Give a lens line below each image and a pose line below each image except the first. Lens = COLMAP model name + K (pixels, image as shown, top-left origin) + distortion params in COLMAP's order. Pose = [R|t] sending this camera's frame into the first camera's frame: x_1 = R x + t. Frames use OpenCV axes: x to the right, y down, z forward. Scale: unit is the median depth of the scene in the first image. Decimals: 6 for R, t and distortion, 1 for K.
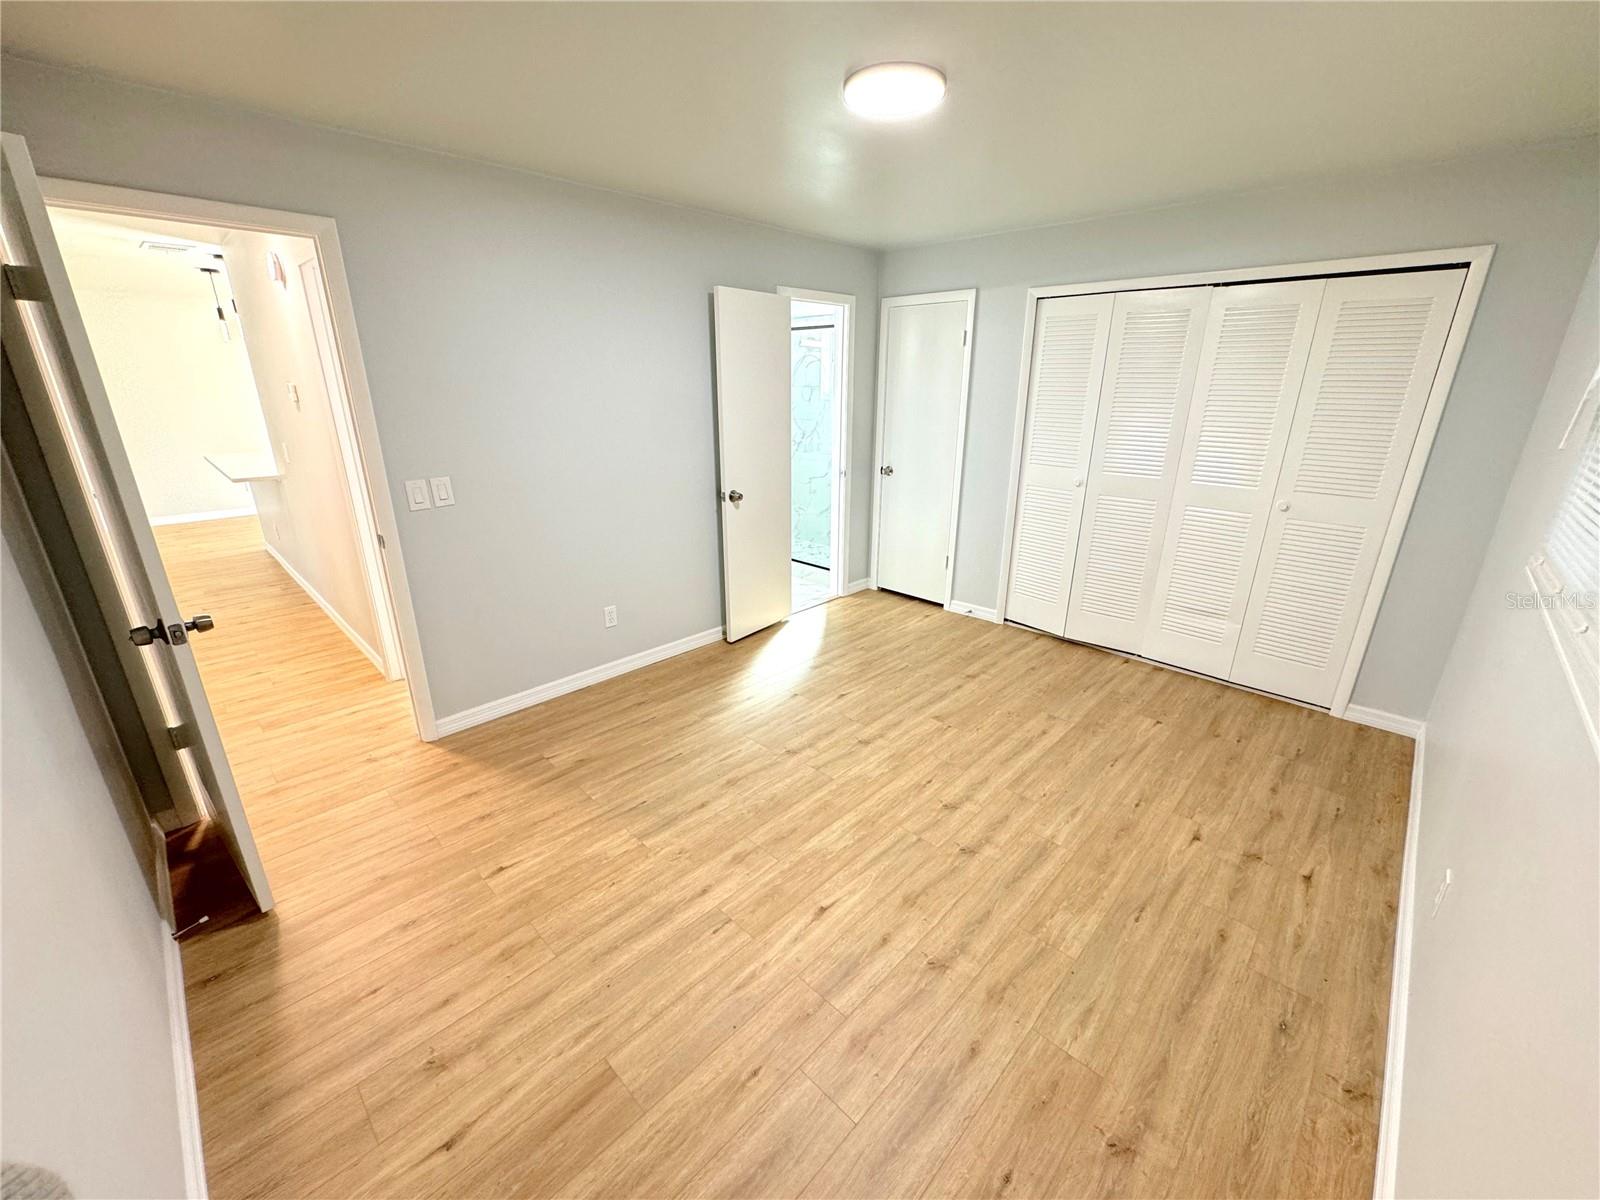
lens RADIAL K [[639.2, 0, 797.0], [0, 639.2, 597.6], [0, 0, 1]] dist [-0.000946, 0.000450]
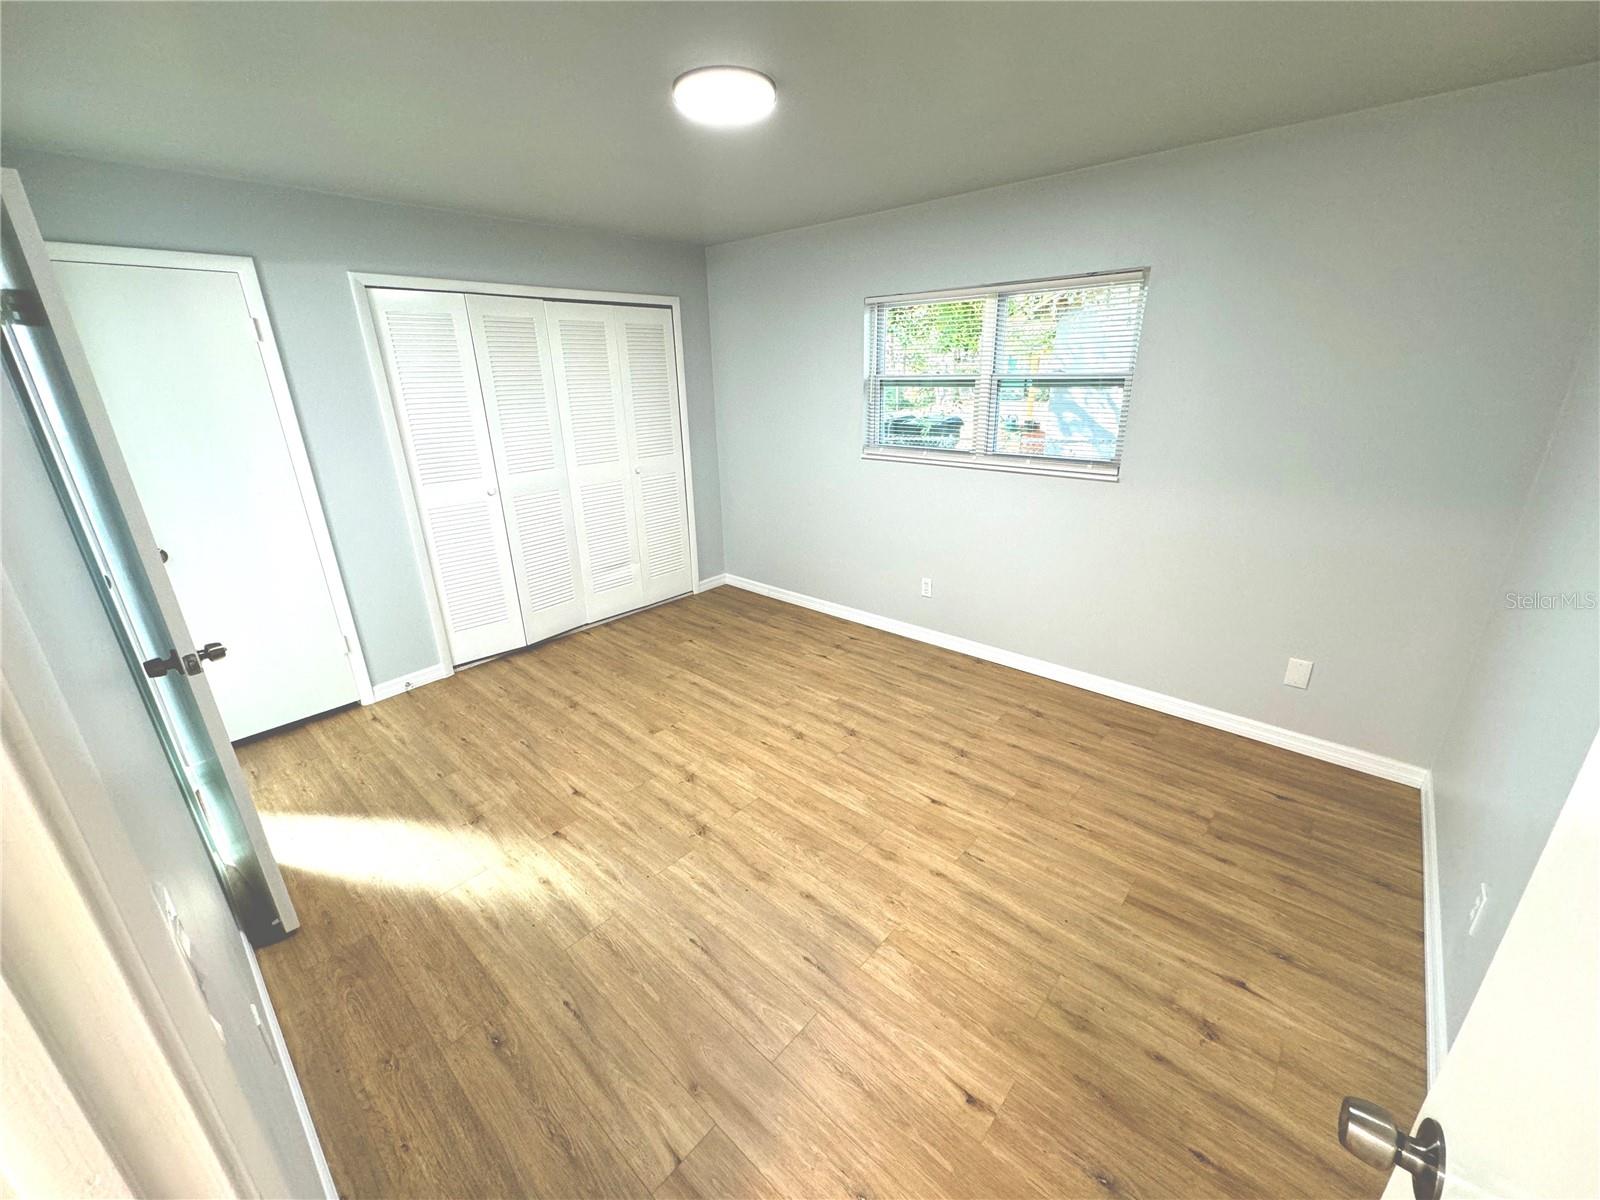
lens RADIAL K [[639.2, 0, 797.0], [0, 639.2, 597.6], [0, 0, 1]] dist [-0.000946, 0.000450]
pose [[-0.036385, -0.341633, 0.939129, -0.763749], [0.343177, 0.878331, 0.332812, -0.289536], [-0.938566, 0.334396, 0.085283, 0.774913]]
